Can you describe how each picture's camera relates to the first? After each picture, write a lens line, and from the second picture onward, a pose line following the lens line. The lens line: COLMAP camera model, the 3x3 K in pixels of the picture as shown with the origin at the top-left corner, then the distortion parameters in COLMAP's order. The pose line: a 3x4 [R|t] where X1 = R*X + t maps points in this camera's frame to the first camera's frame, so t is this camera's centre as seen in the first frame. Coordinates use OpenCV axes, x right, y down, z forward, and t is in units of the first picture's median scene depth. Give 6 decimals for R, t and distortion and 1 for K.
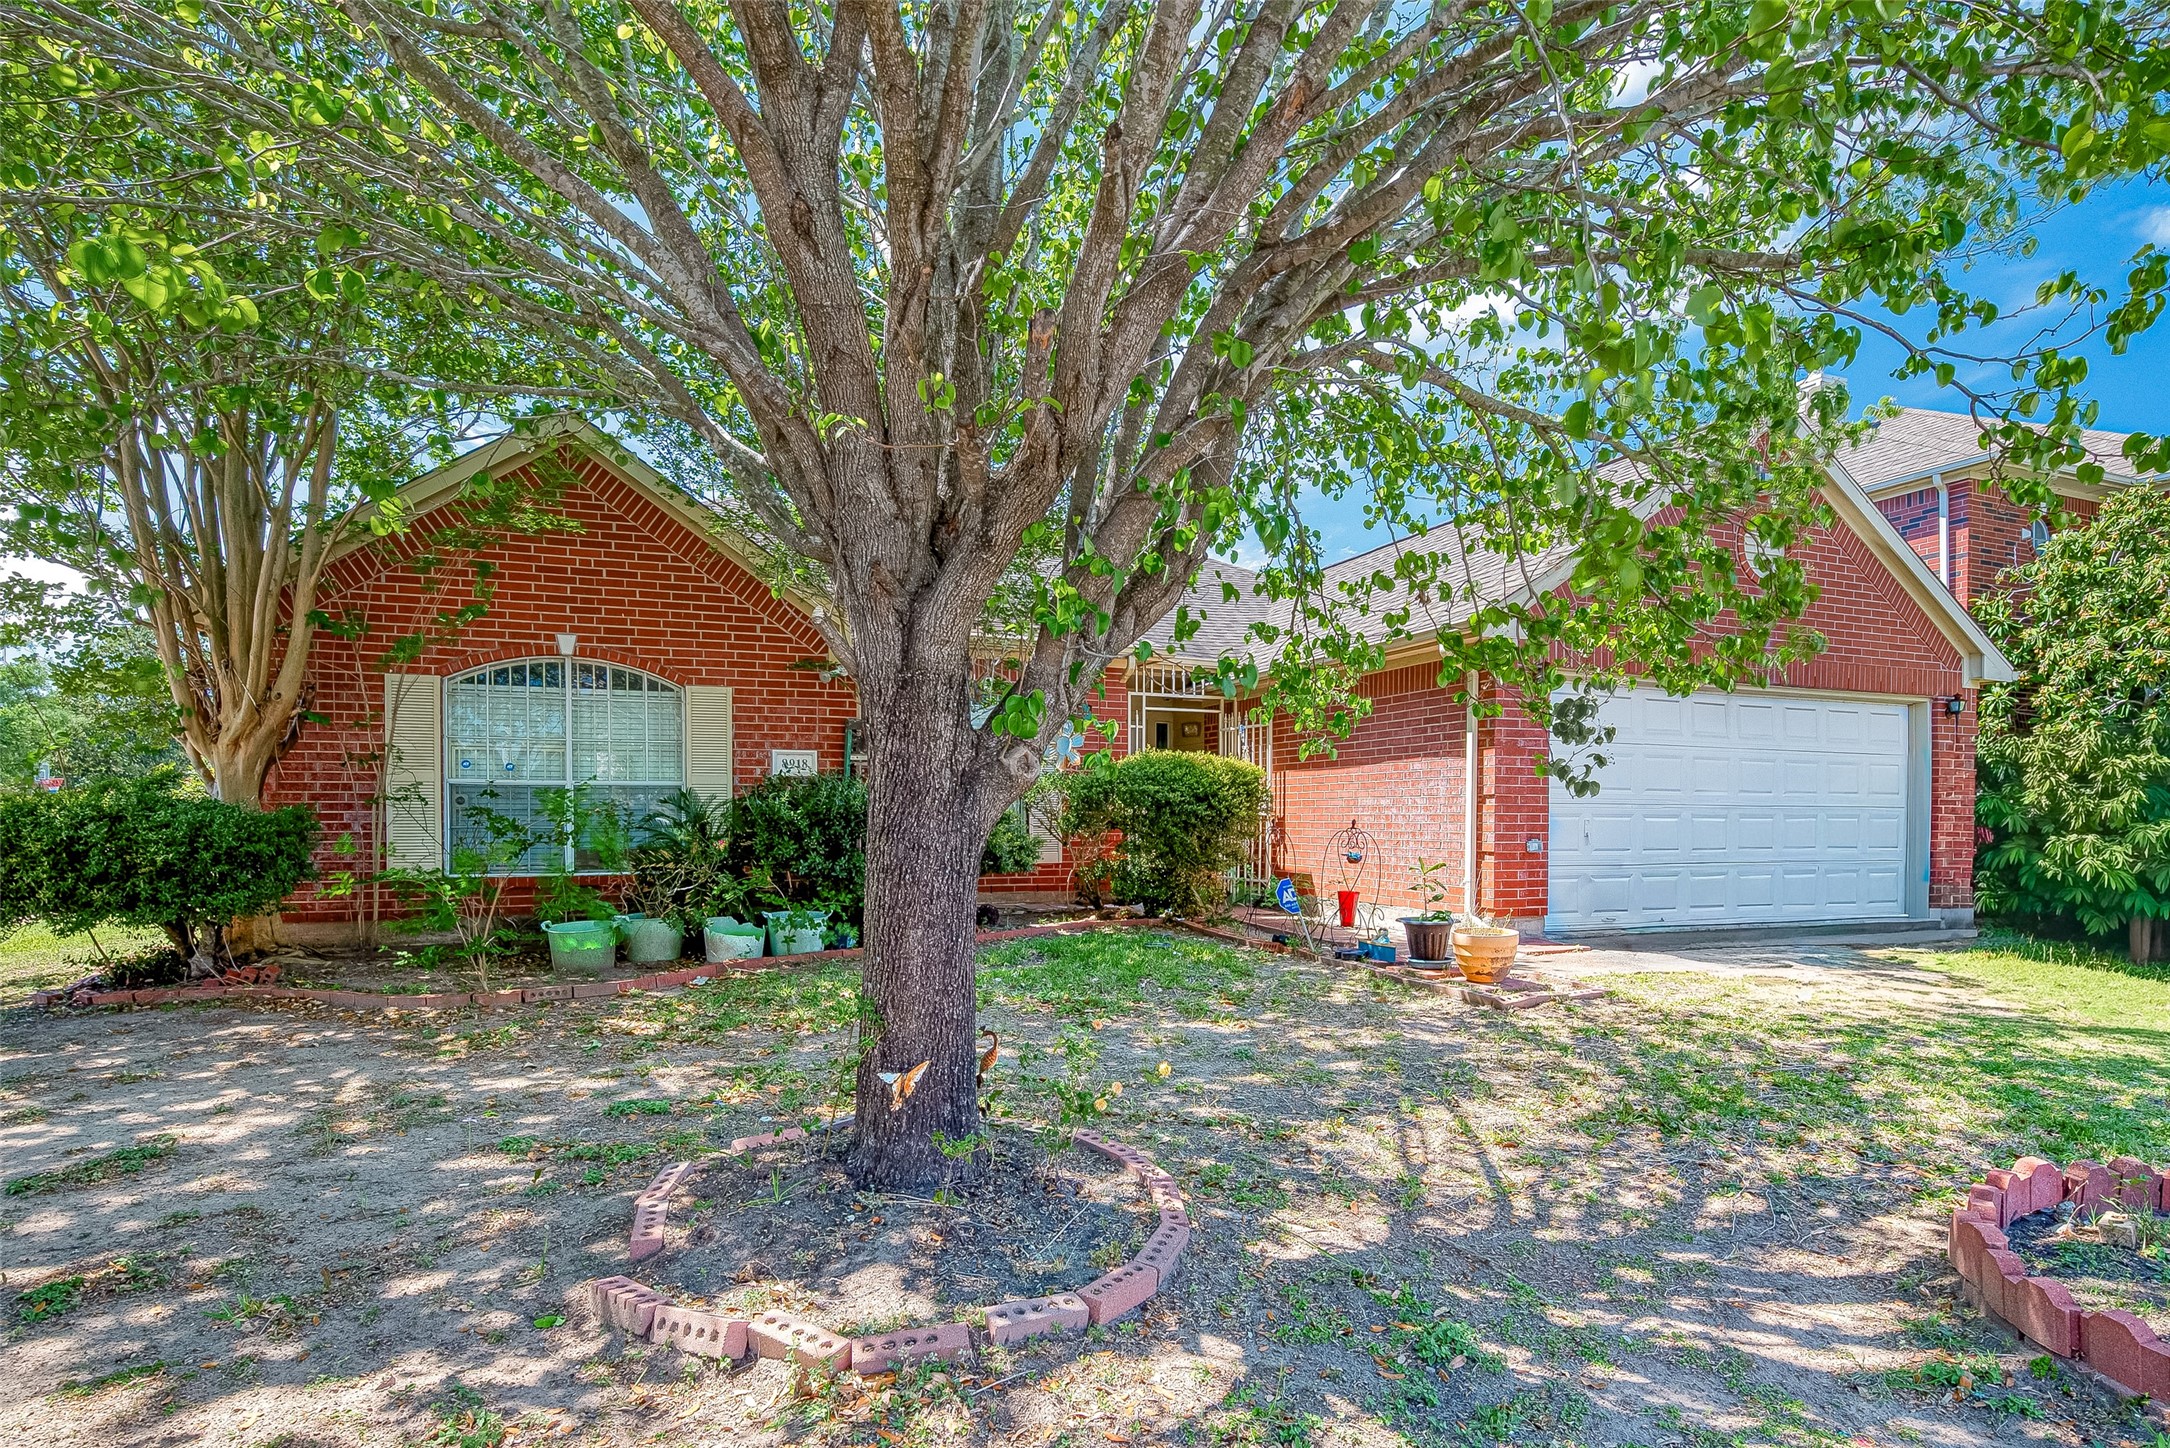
lens RADIAL K [[1042.1, 0, 1118.5], [0, 1042.1, 815.9], [0, 0, 1]] dist [-0.005079, -0.000429]
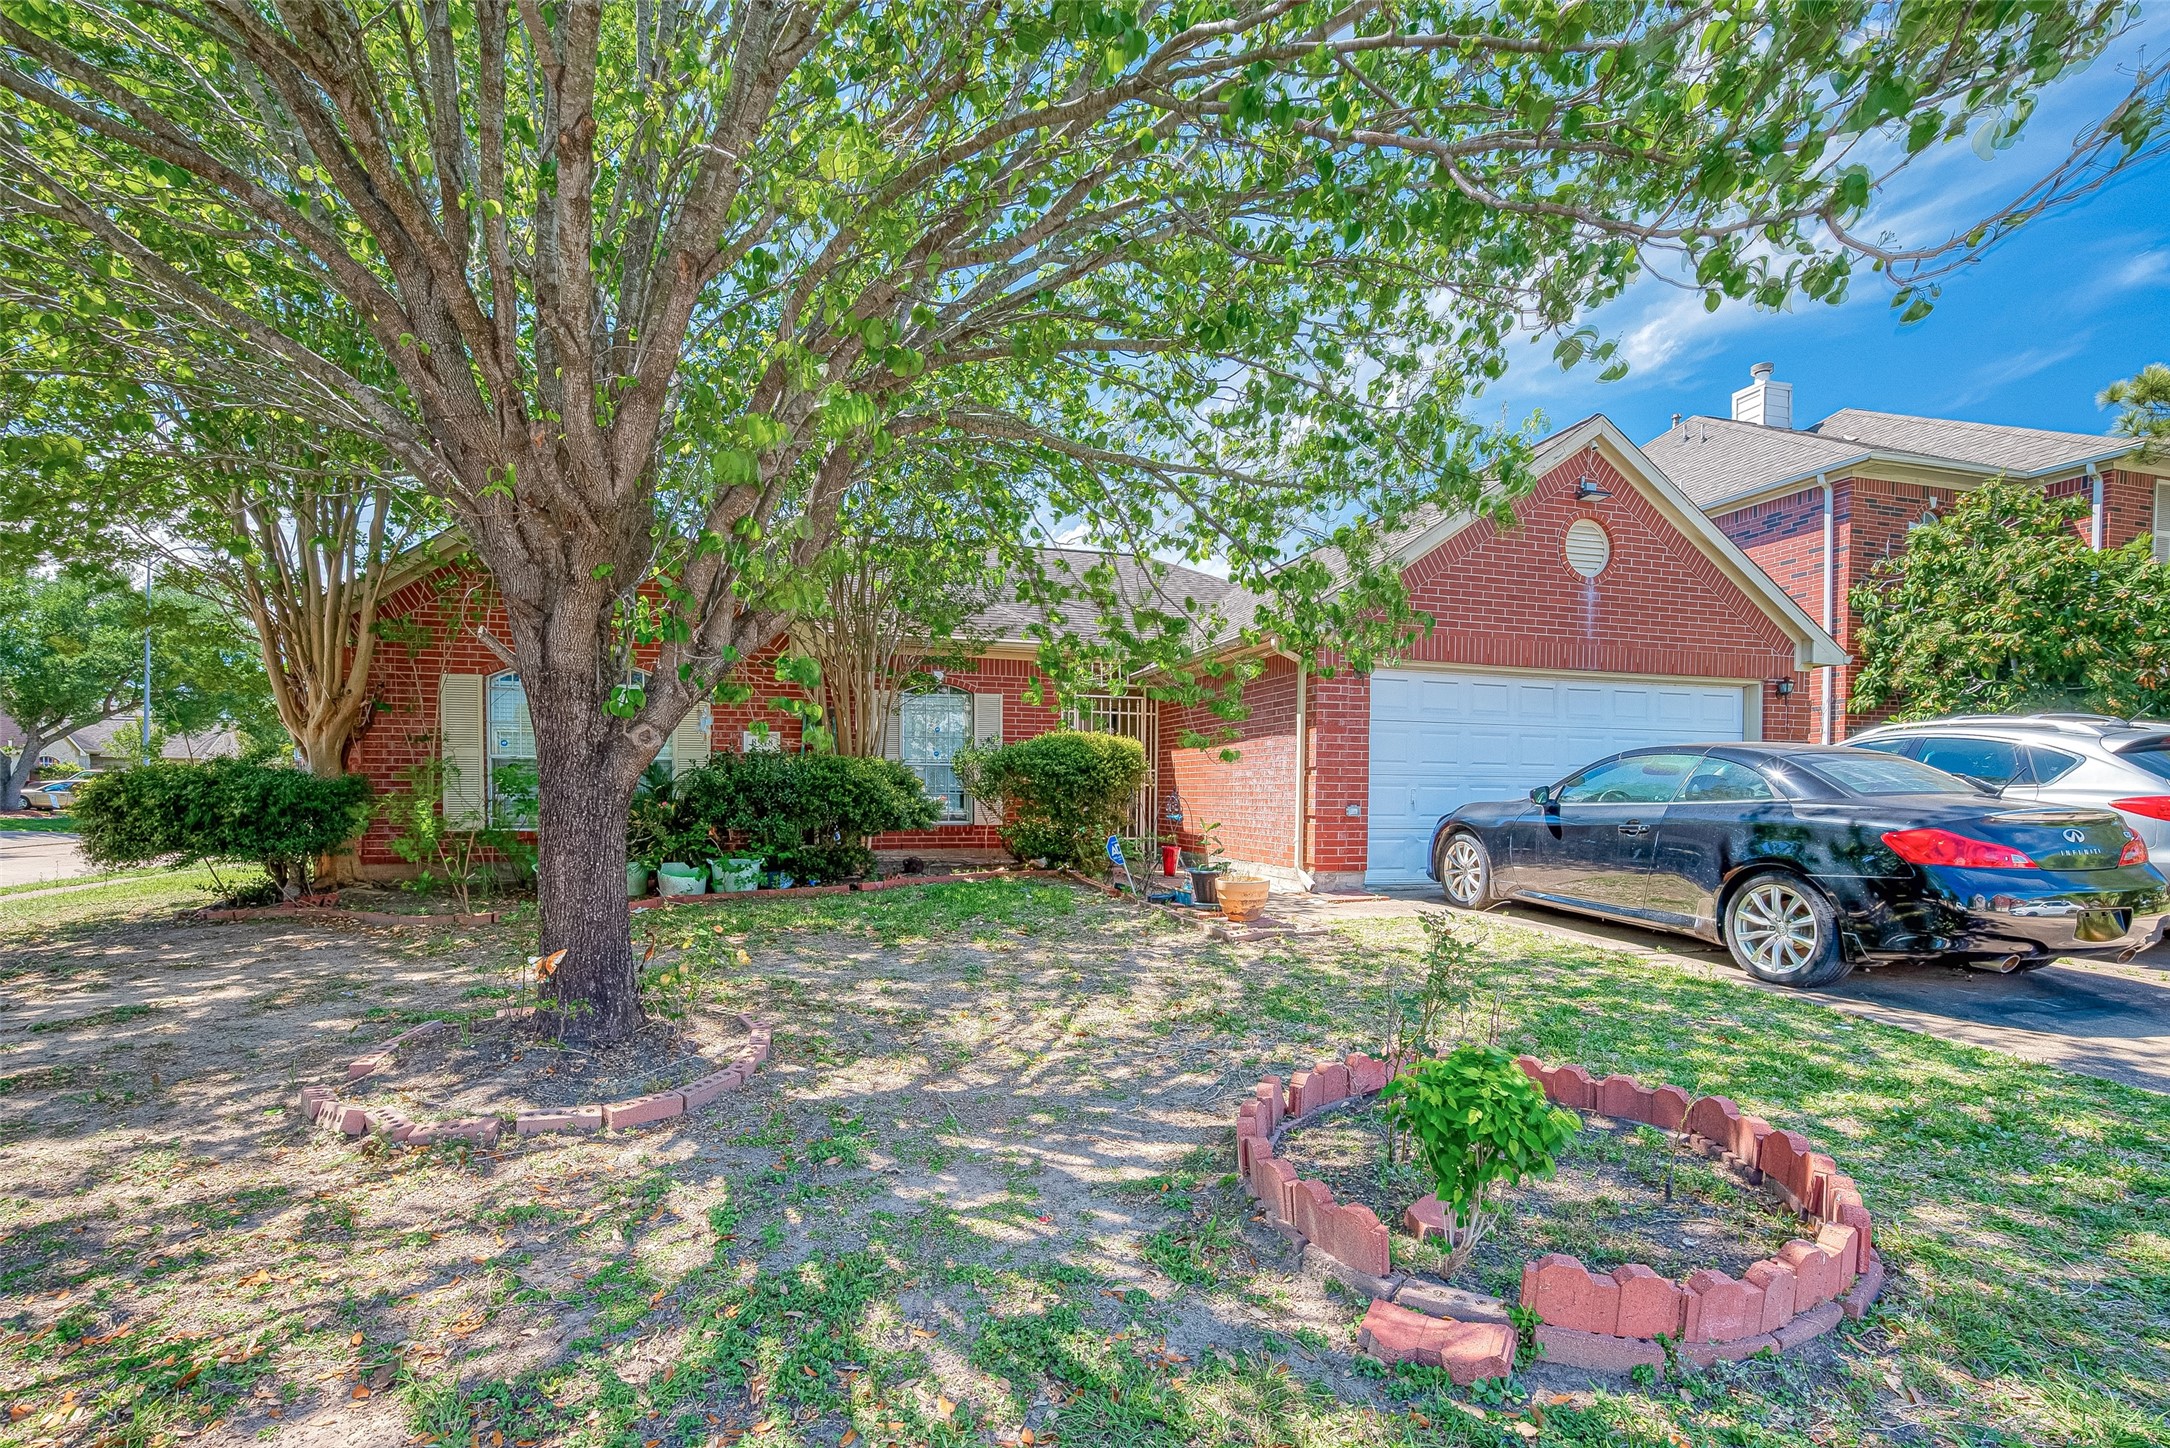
lens RADIAL K [[909.9, 0, 1093.2], [0, 909.9, 801.3], [0, 0, 1]] dist [-0.002087, 0.000321]
pose [[0.994722, 0.004237, -0.102518, 0.212998], [-0.002948, 0.999915, 0.012723, 0.006013], [0.102563, -0.012353, 0.994650, -0.047081]]
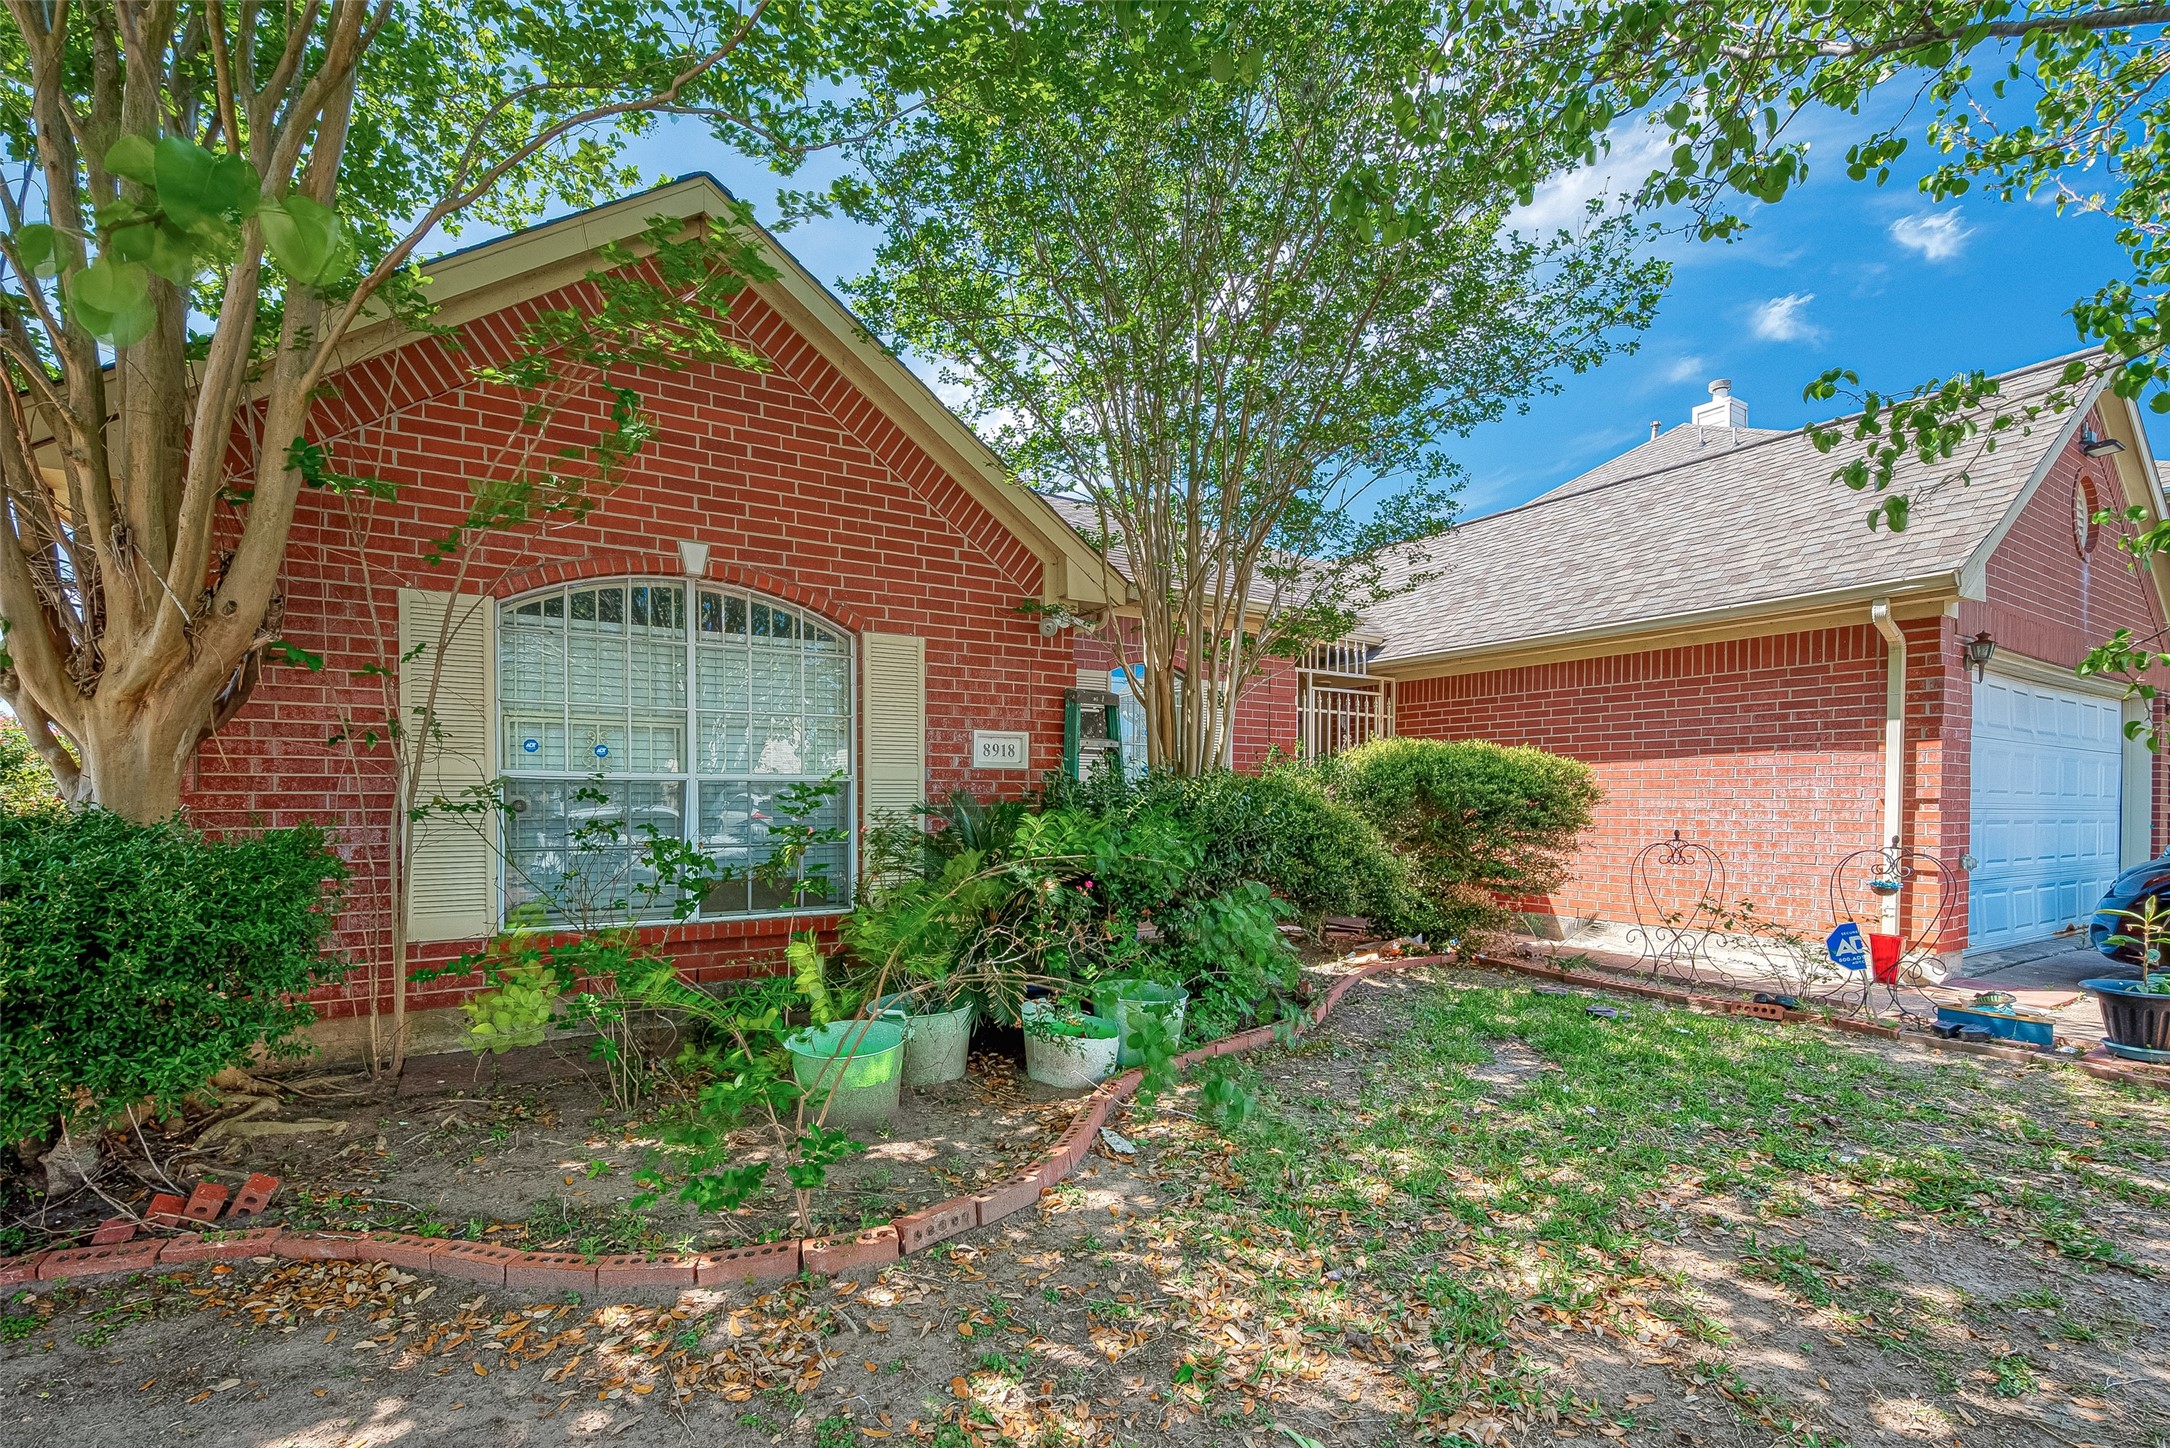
lens RADIAL K [[939.5, 0, 1073.5], [0, 939.5, 803.2], [0, 0, 1]] dist [-0.004284, 0.000158]
pose [[0.986182, 0.001074, 0.165664, -0.400862], [-0.001738, 0.999991, 0.003858, -0.018600], [-0.165659, -0.004092, 0.986175, 0.401558]]
